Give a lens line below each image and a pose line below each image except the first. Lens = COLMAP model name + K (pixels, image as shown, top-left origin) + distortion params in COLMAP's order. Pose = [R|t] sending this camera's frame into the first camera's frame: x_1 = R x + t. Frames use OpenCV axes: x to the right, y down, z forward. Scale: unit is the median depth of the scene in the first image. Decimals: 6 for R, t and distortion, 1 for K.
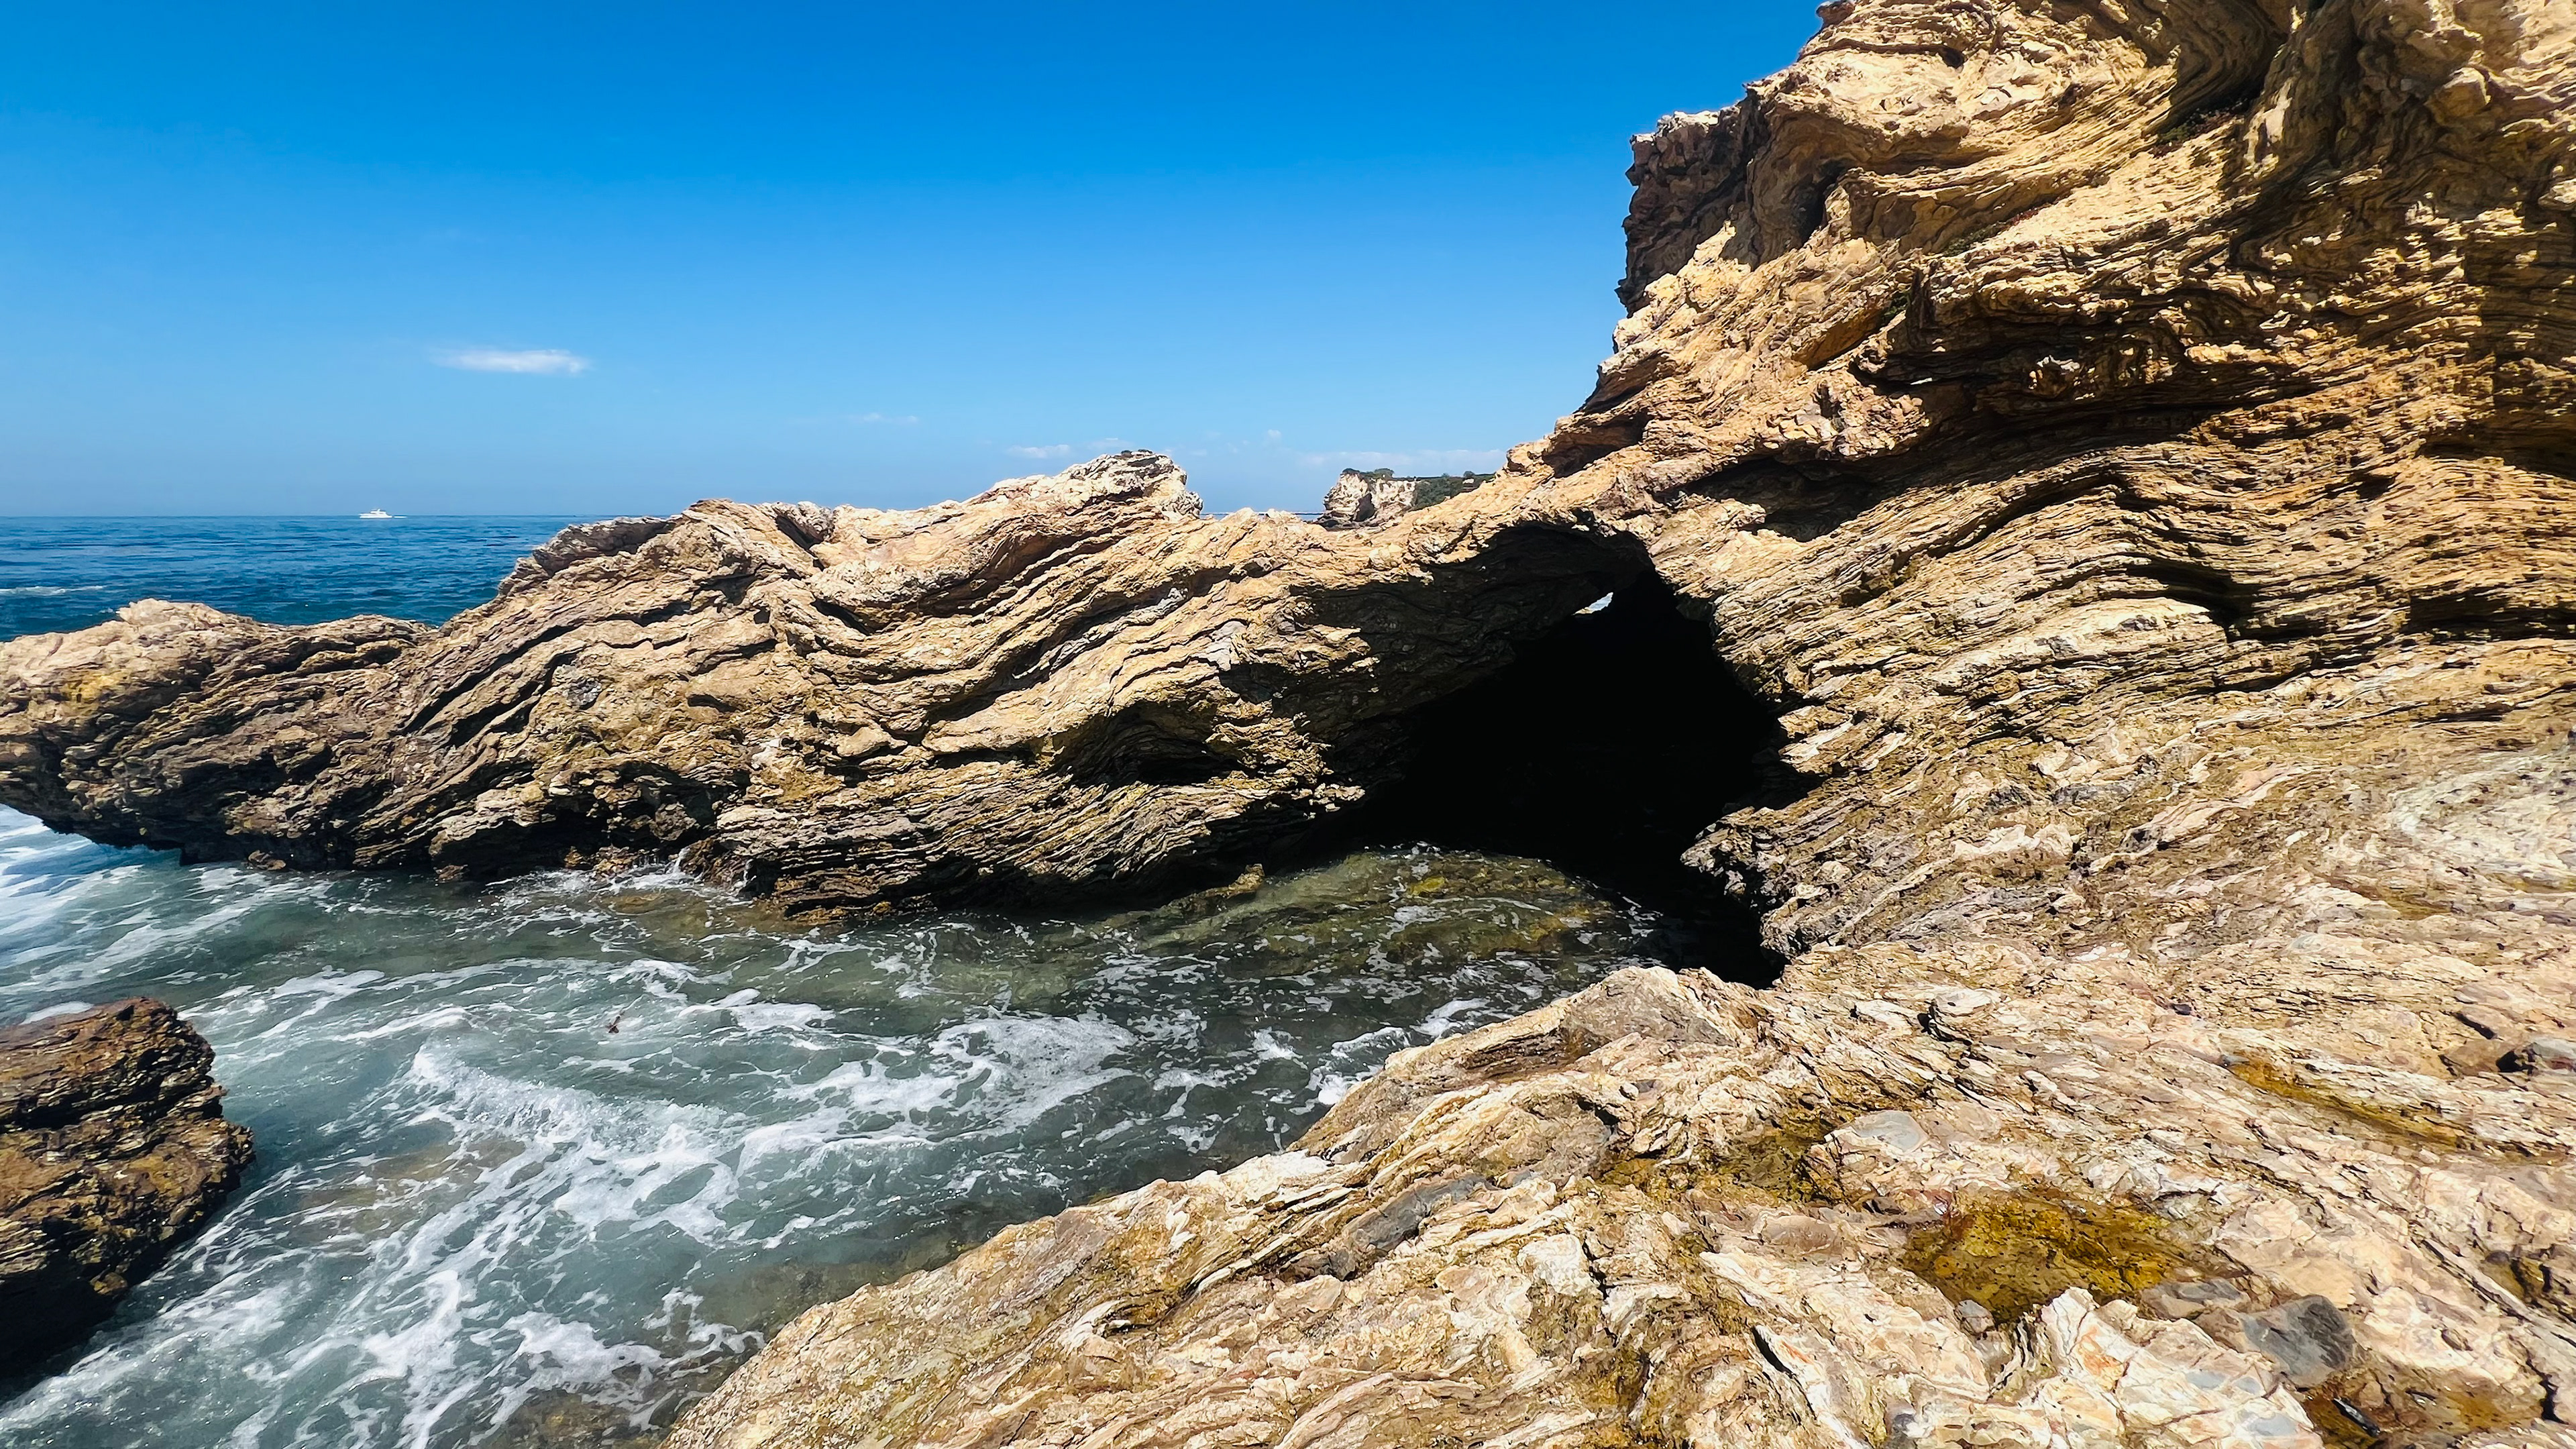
lens RADIAL K [[1052.8, 0, 1279.2], [0, 1052.8, 723.9], [0, 0, 1]] dist [-0.000823, -0.000180]
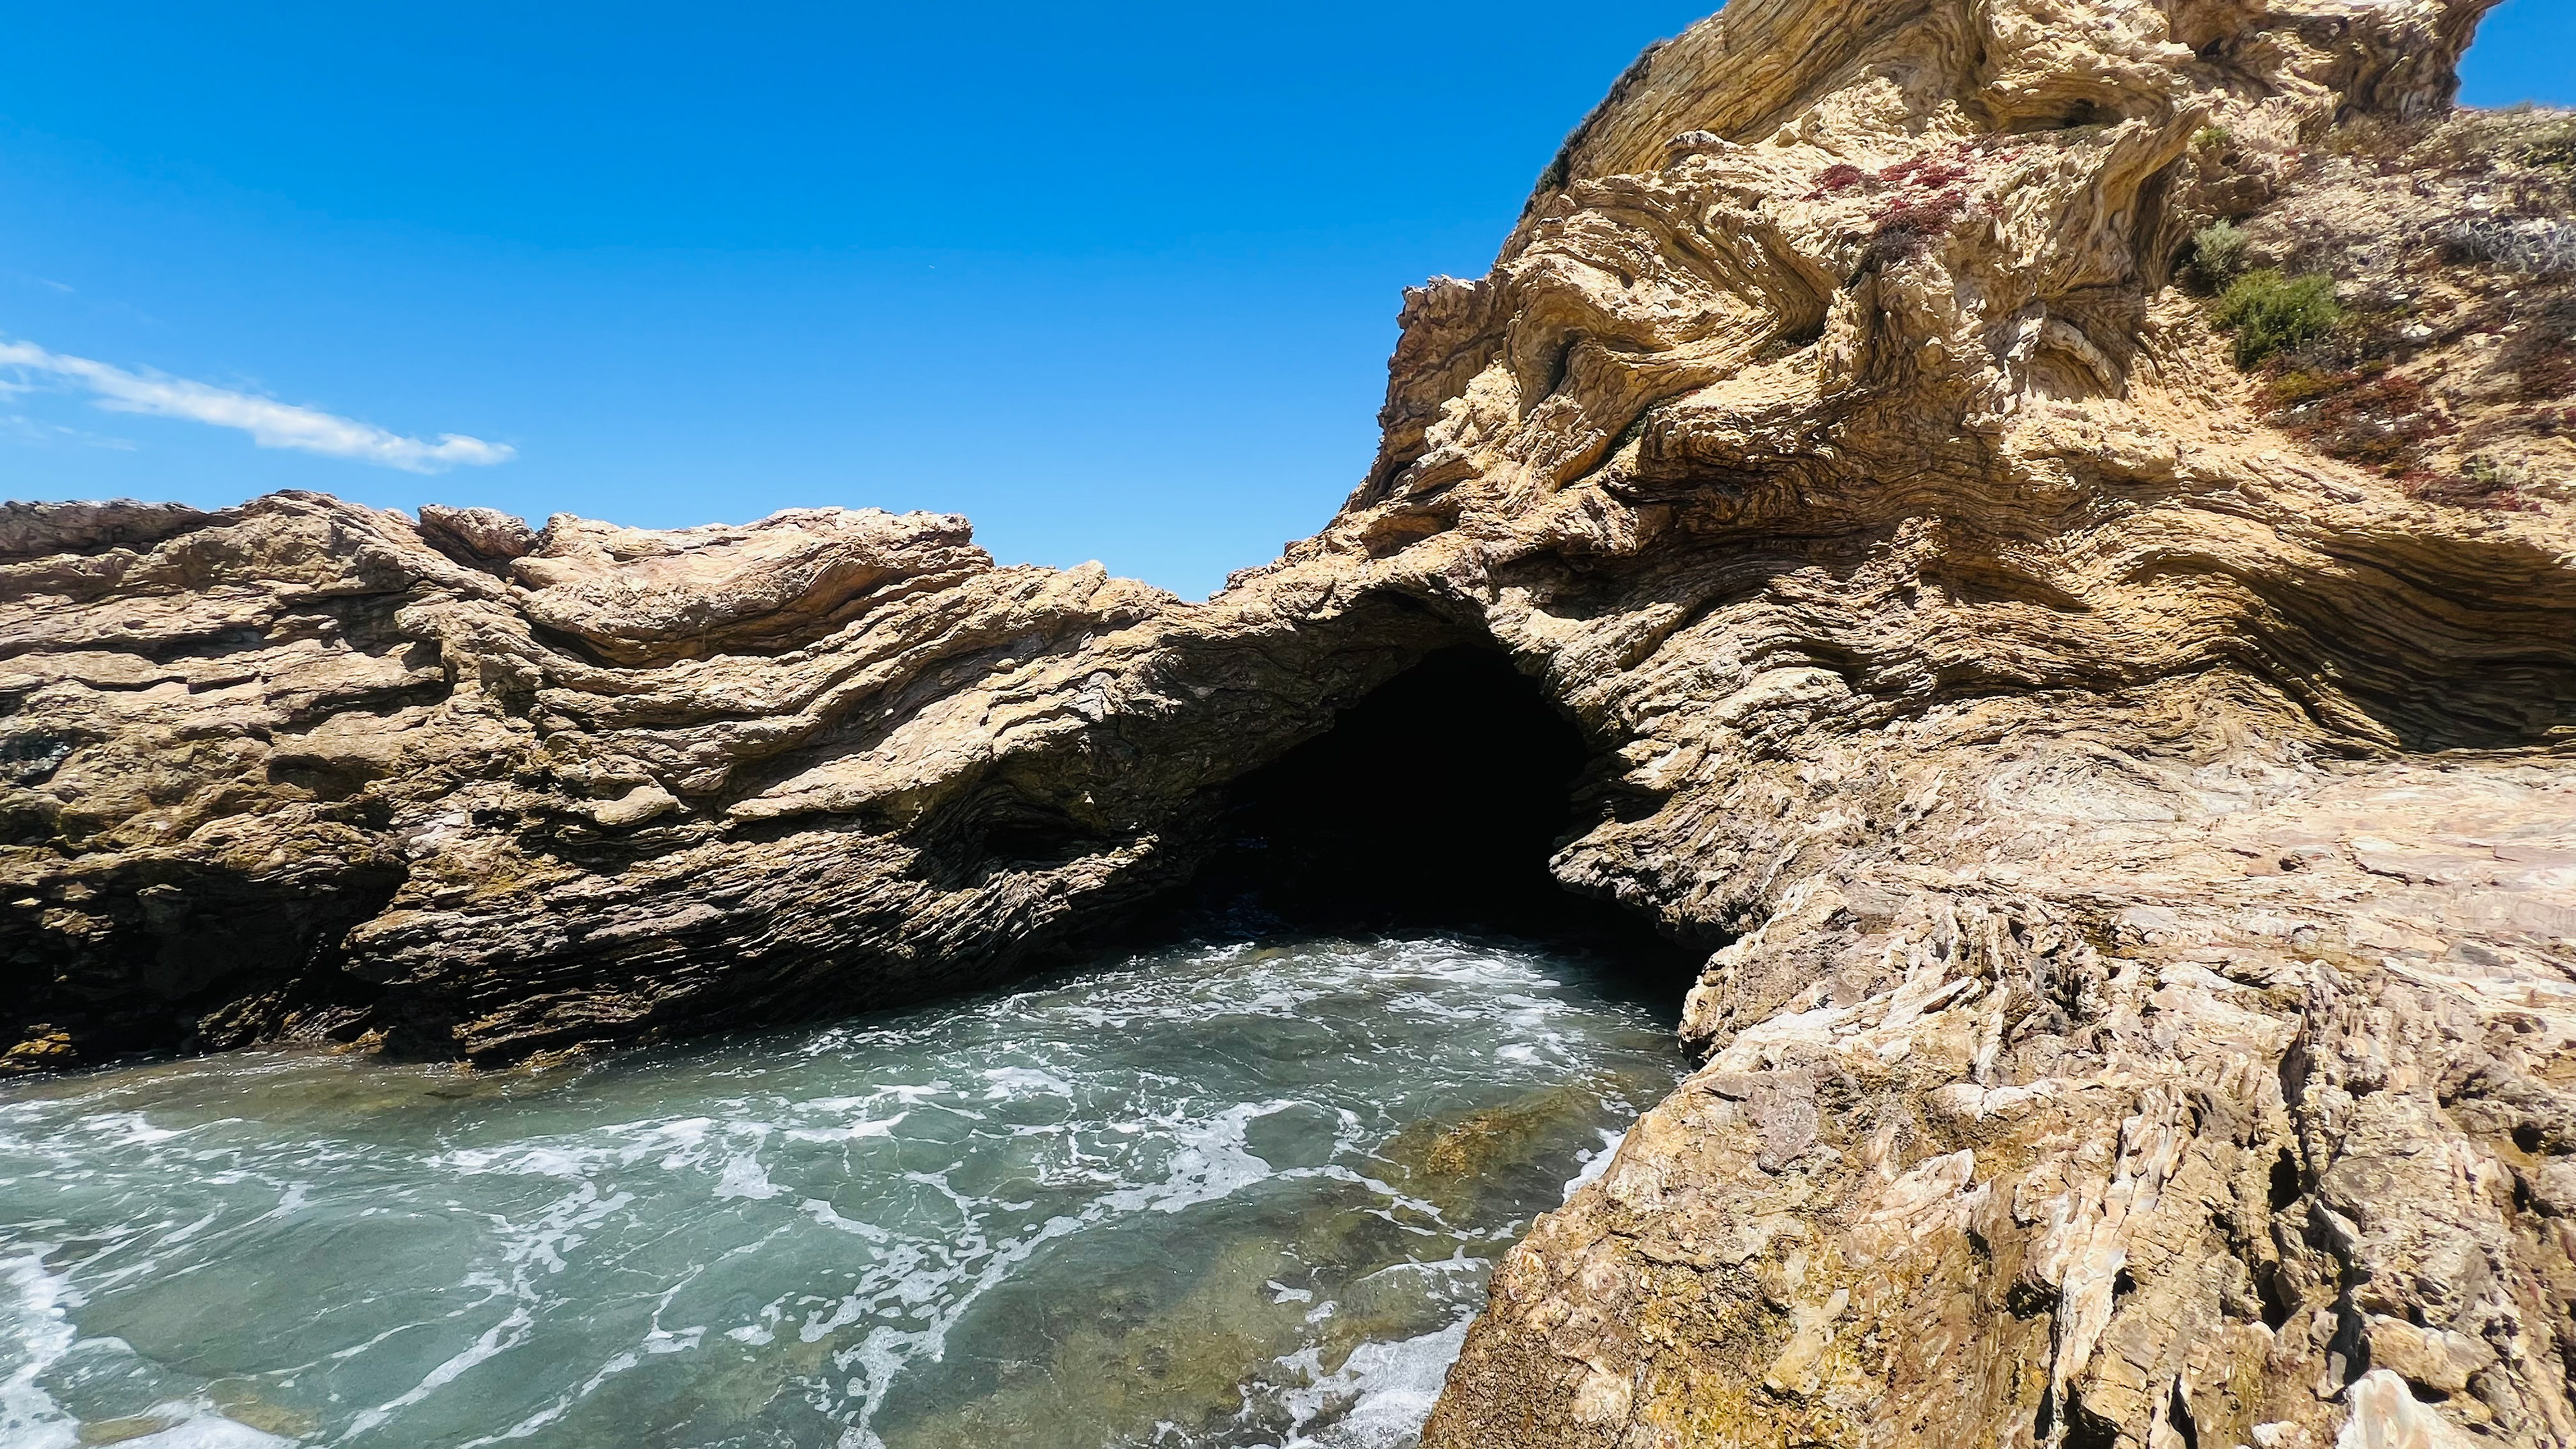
lens RADIAL K [[1052.8, 0, 1281.6], [0, 1052.8, 724.5], [0, 0, 1]] dist [-0.000823, -0.000180]
pose [[0.876471, 0.020793, 0.481006, -0.364698], [0.063493, 0.985349, -0.158289, 0.110252], [-0.477250, 0.169276, 0.862309, 0.135687]]
